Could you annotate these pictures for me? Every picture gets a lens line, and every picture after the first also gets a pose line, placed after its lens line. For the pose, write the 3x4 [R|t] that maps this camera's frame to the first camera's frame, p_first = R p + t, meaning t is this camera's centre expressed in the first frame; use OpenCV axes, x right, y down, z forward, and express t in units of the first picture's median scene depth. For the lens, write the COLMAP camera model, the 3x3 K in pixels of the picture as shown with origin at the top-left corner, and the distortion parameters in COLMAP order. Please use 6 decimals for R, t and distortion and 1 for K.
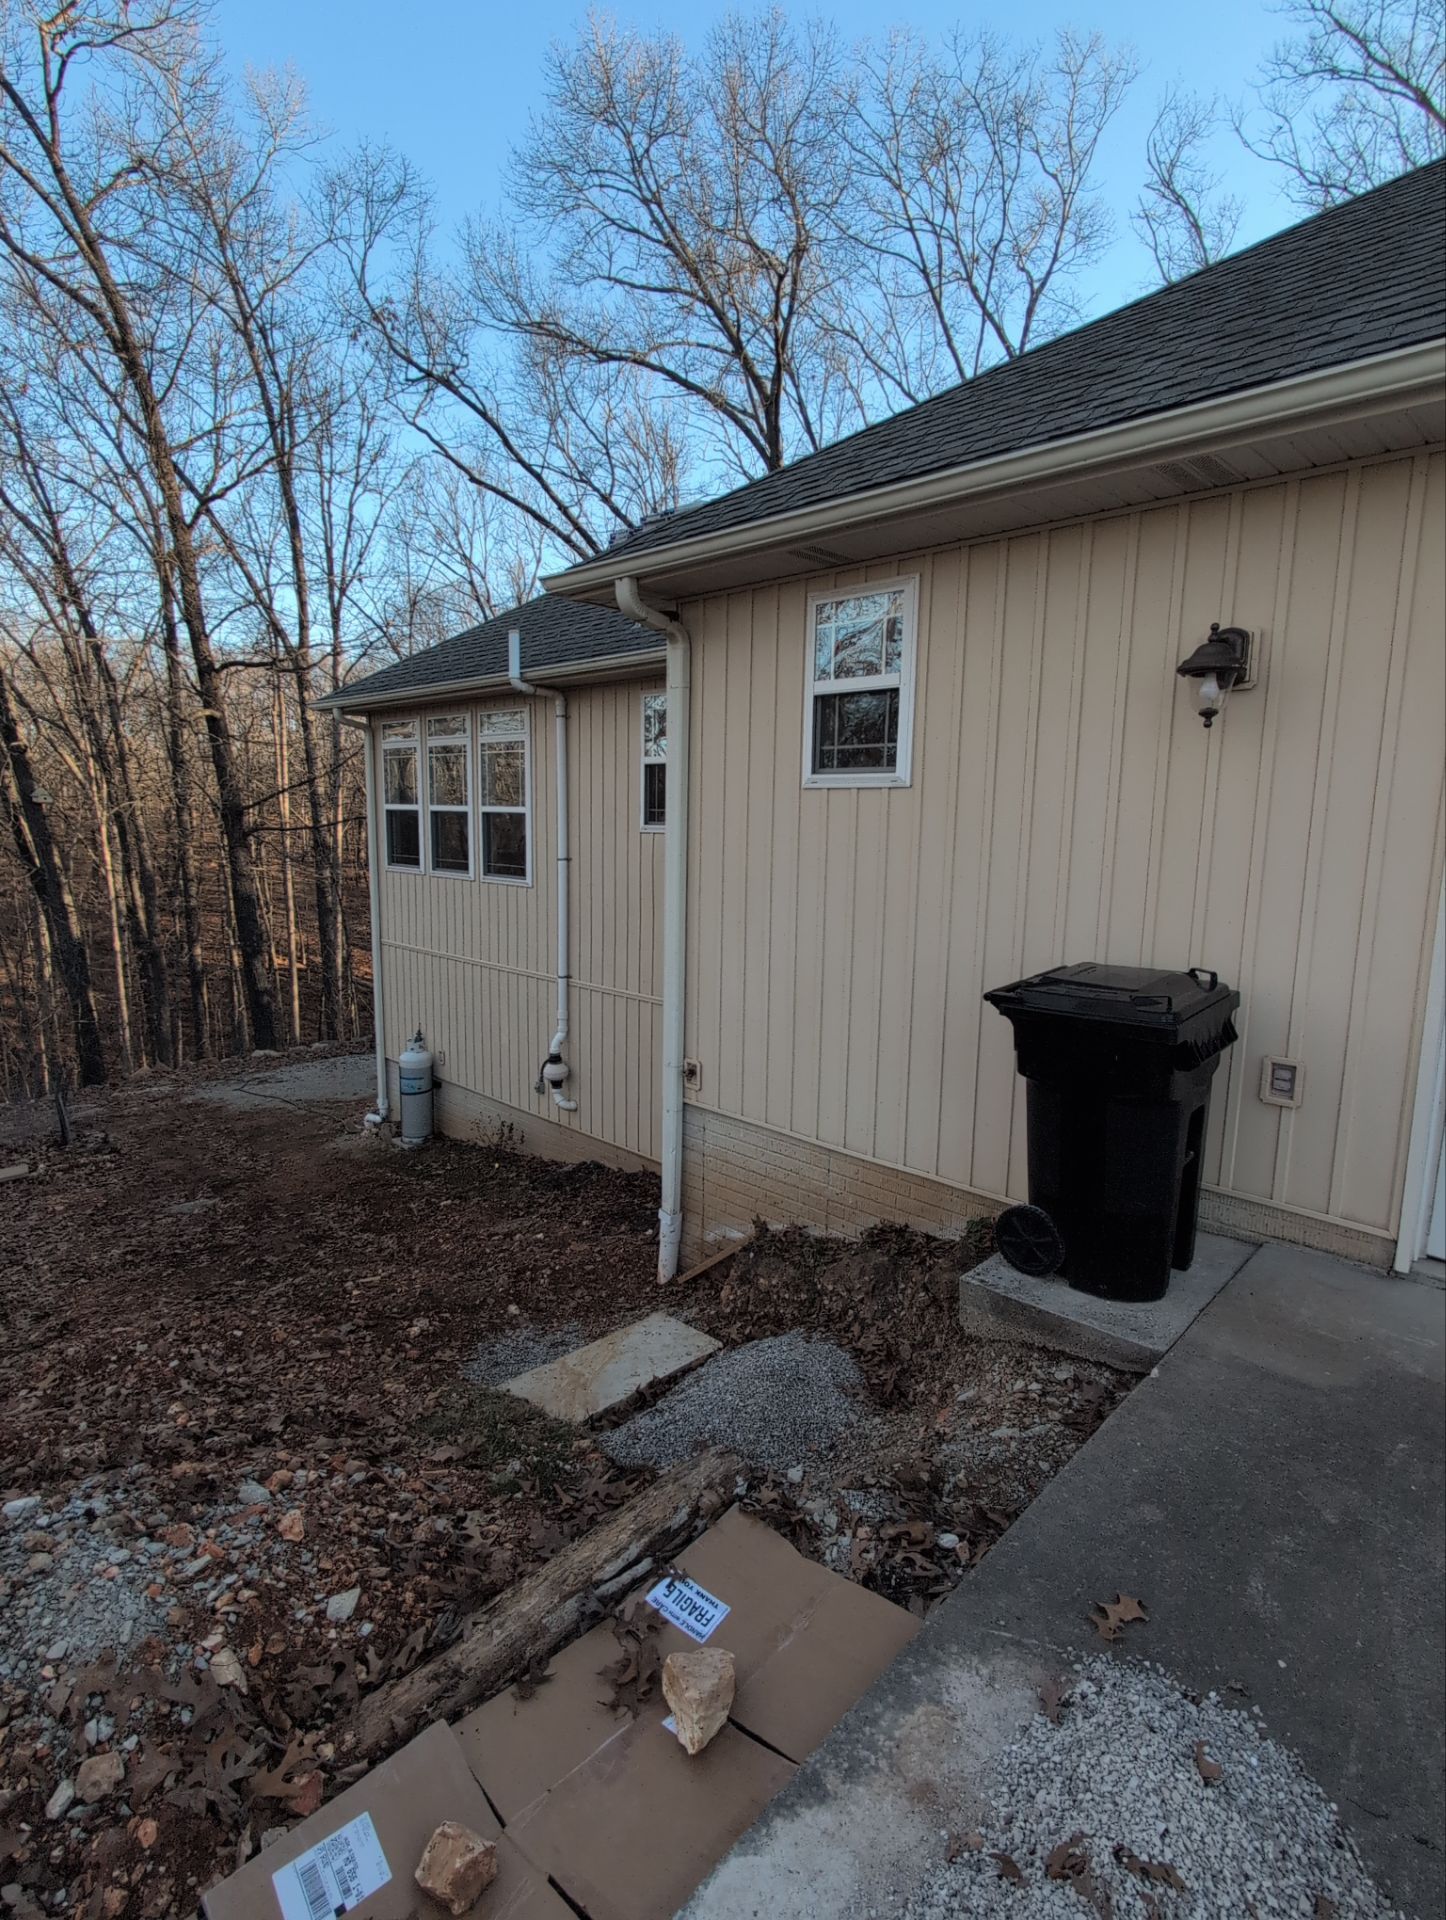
lens RADIAL K [[963.5, 0, 721.5], [0, 963.5, 961.7], [0, 0, 1]] dist [-0.000039, 0.000132]
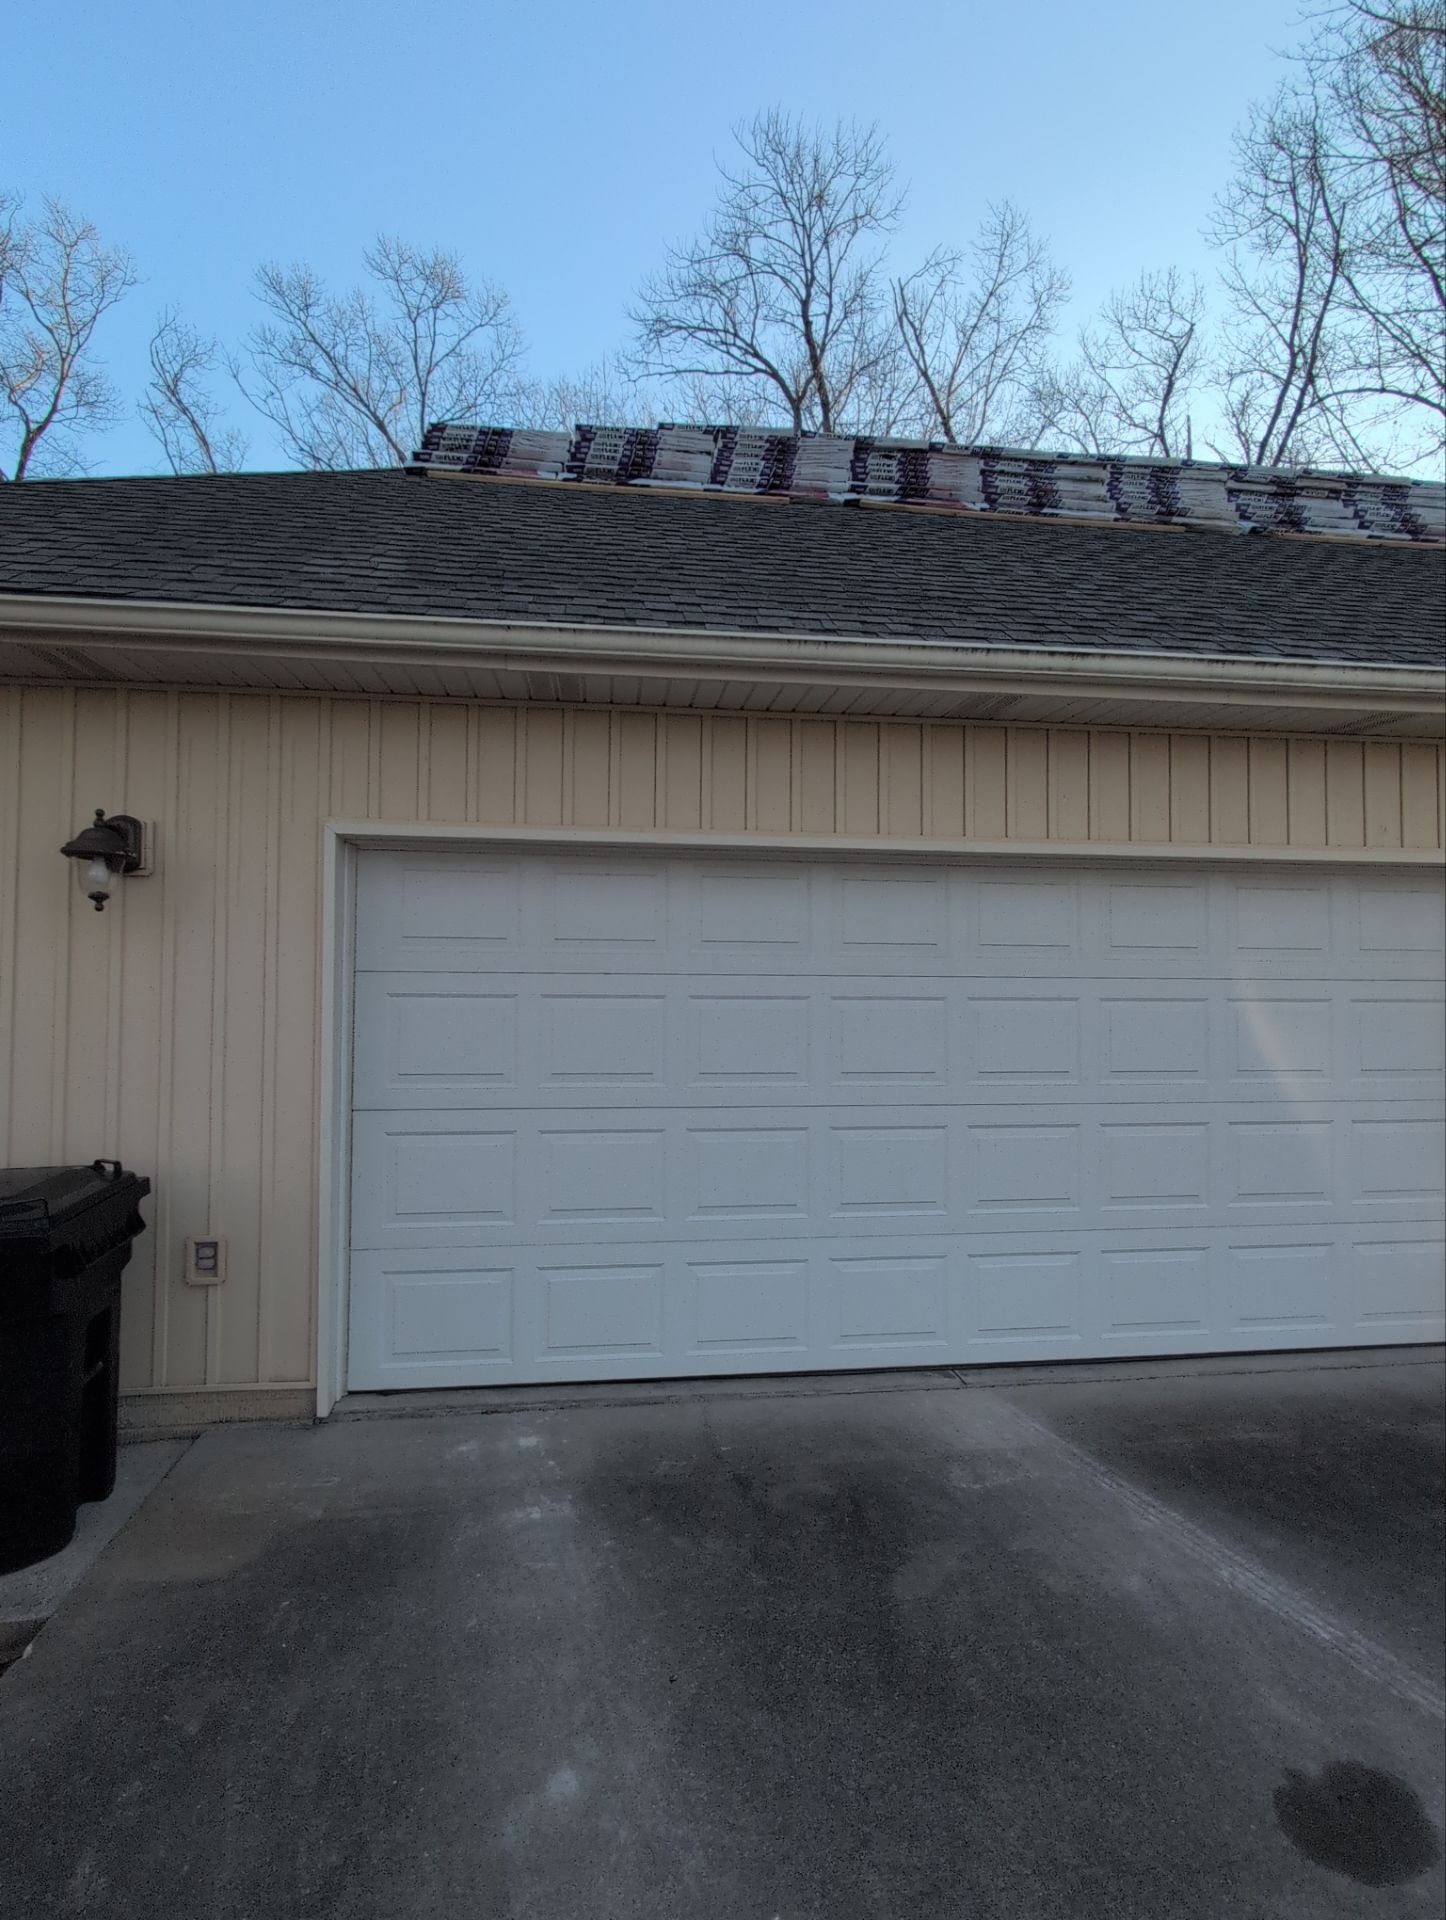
lens RADIAL K [[963.9, 0, 721.7], [0, 963.9, 959.7], [0, 0, 1]] dist [-0.000879, 0.000715]
pose [[0.622651, 0.010562, 0.782429, 0.086591], [0.123117, 0.986132, -0.111288, -0.004243], [-0.772754, 0.165624, 0.612716, -0.056126]]
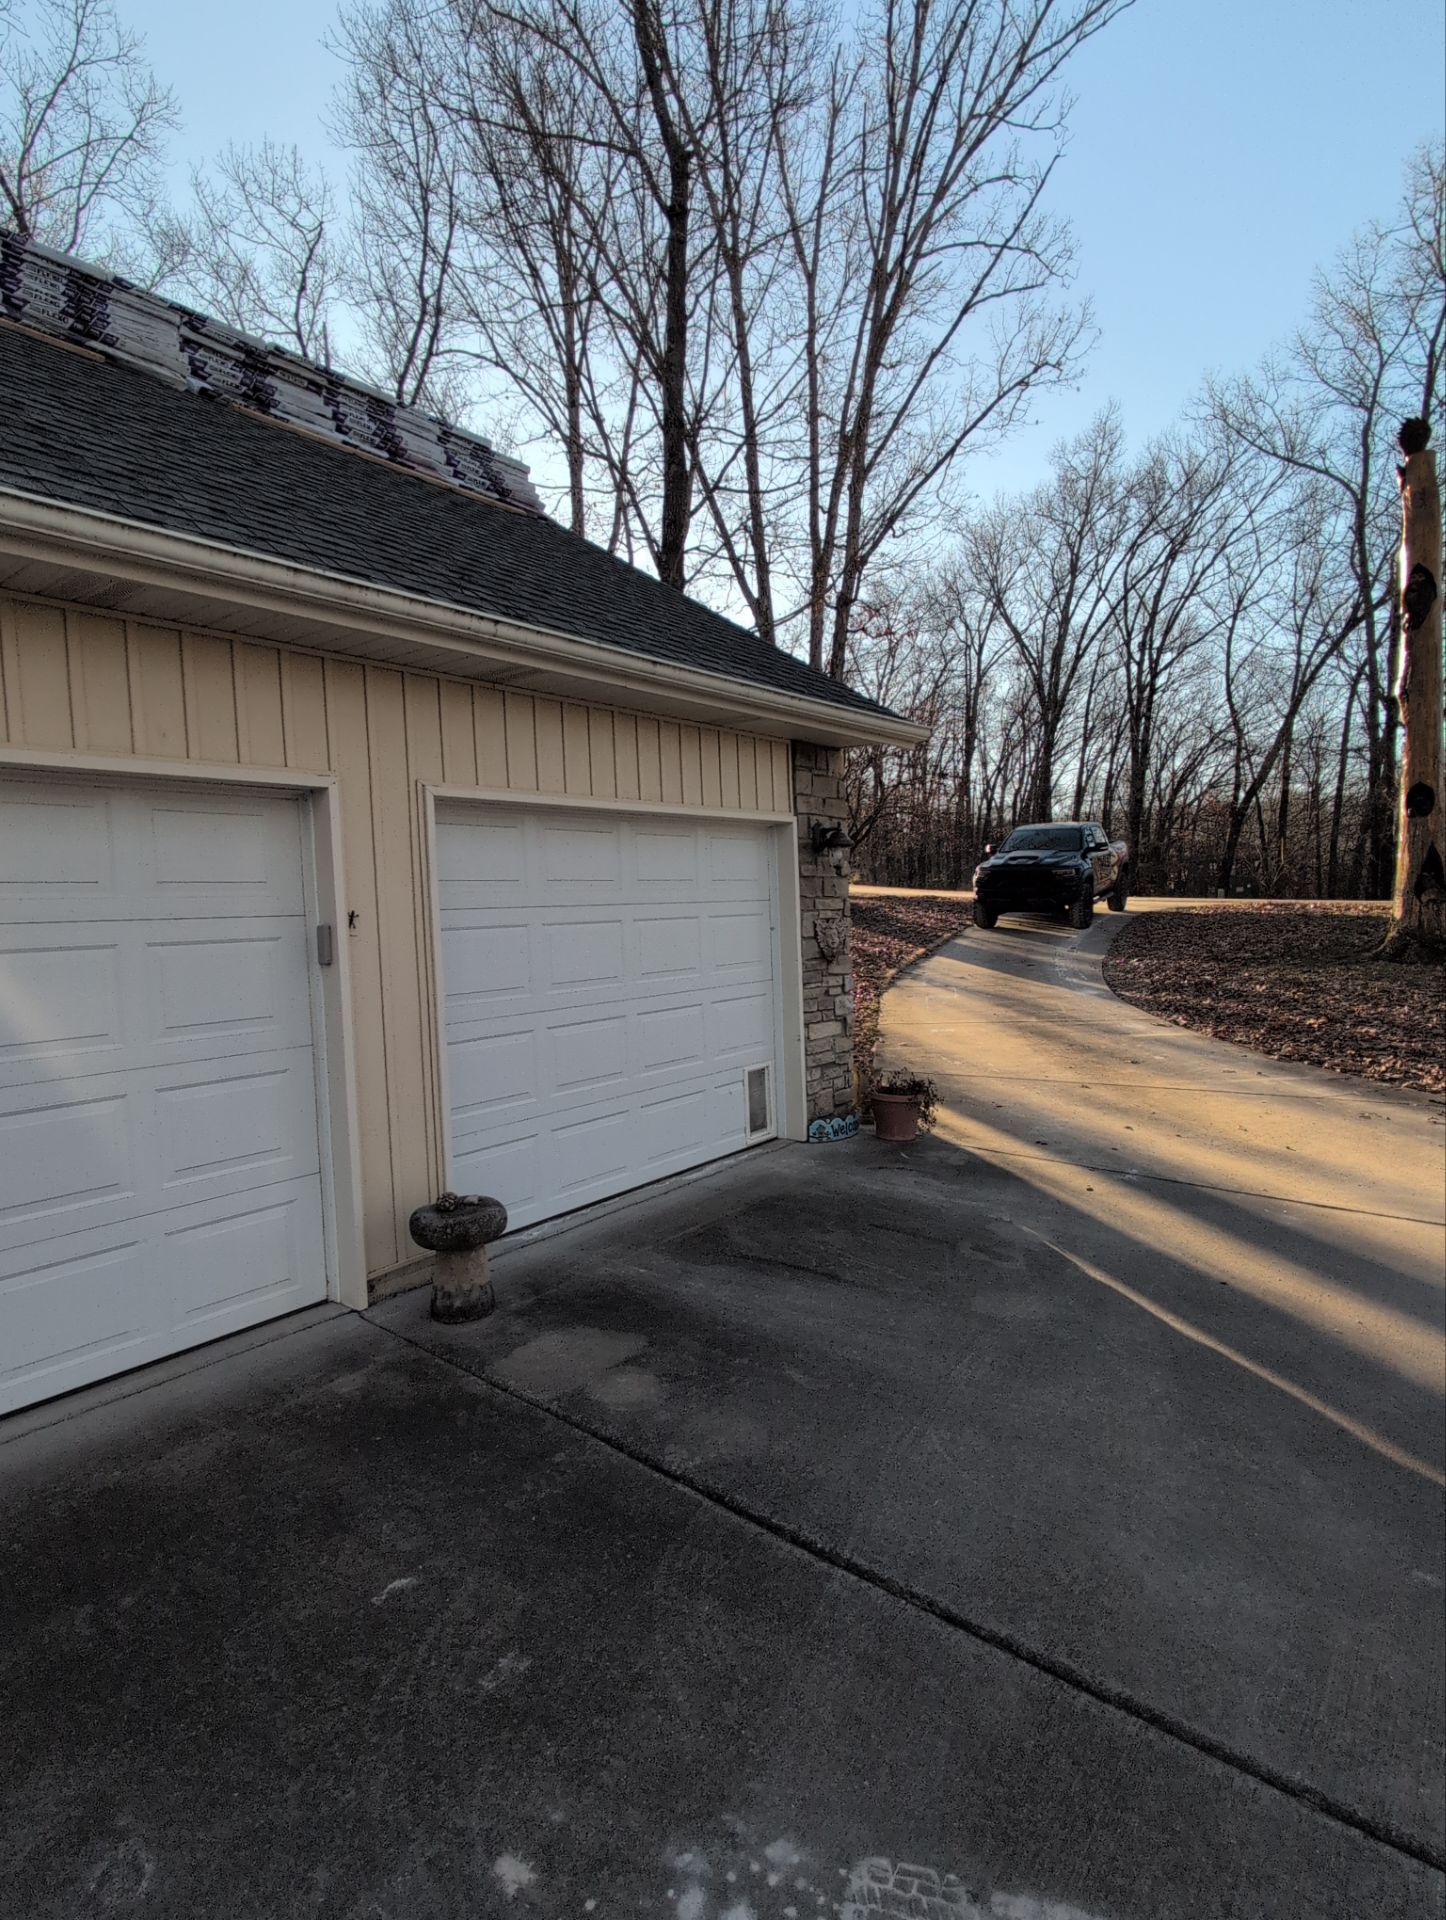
lens RADIAL K [[963.9, 0, 721.7], [0, 963.9, 959.7], [0, 0, 1]] dist [-0.000879, 0.000715]
pose [[-0.090523, -0.064693, 0.993791, 0.363174], [0.186590, 0.979115, 0.080734, 0.035792], [-0.978259, 0.192740, -0.076561, -0.303481]]
